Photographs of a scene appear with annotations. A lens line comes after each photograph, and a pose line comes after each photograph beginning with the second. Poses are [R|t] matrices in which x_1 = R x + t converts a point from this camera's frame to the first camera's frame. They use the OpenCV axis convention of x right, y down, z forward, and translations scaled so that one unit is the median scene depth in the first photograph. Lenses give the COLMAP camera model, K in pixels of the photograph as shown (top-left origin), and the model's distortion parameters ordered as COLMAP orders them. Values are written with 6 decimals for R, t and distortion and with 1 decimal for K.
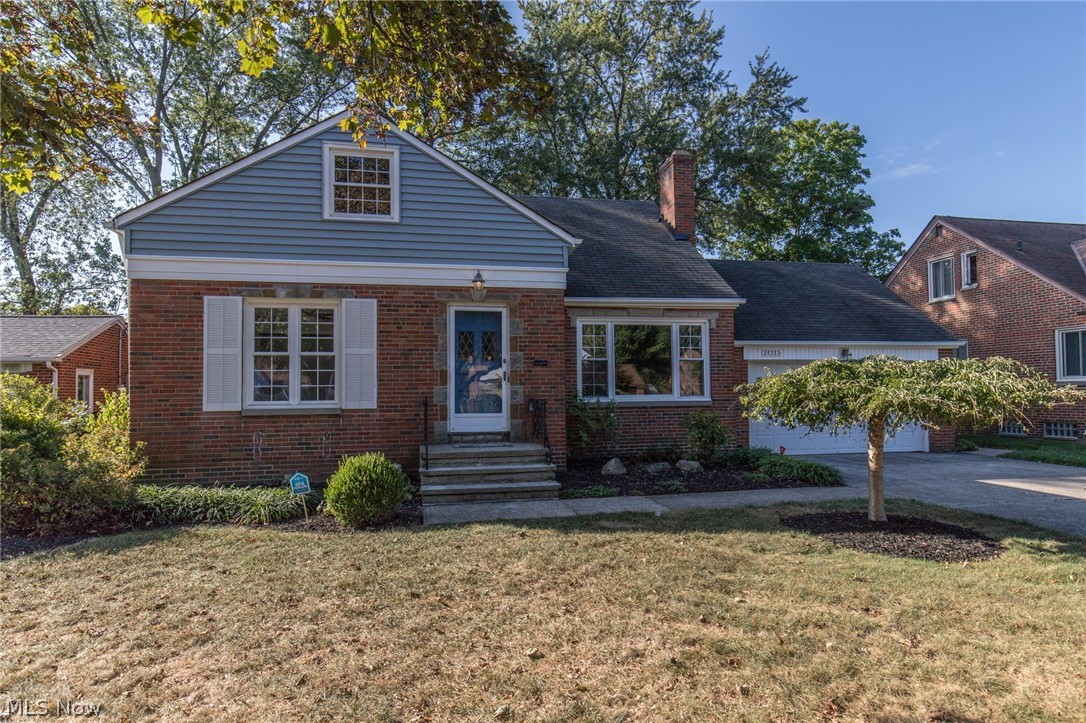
lens RADIAL K [[630.7, 0, 543.0], [0, 630.7, 361.5], [0, 0, 1]] dist [0.008936, 0.000706]
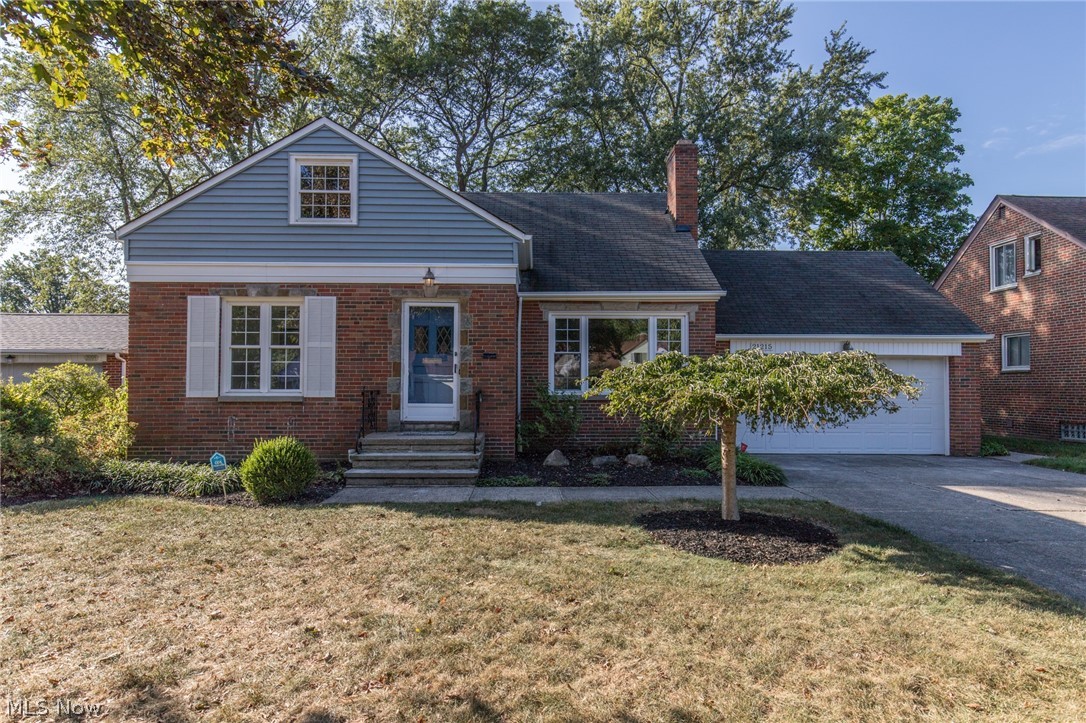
lens RADIAL K [[624.1, 0, 543.0], [0, 624.1, 361.5], [0, 0, 1]] dist [0.005918, 0.002025]
pose [[0.983865, 0.005640, -0.178823, 0.272117], [-0.003925, 0.999943, 0.009947, 0.000689], [0.178869, -0.009084, 0.983831, 0.006947]]
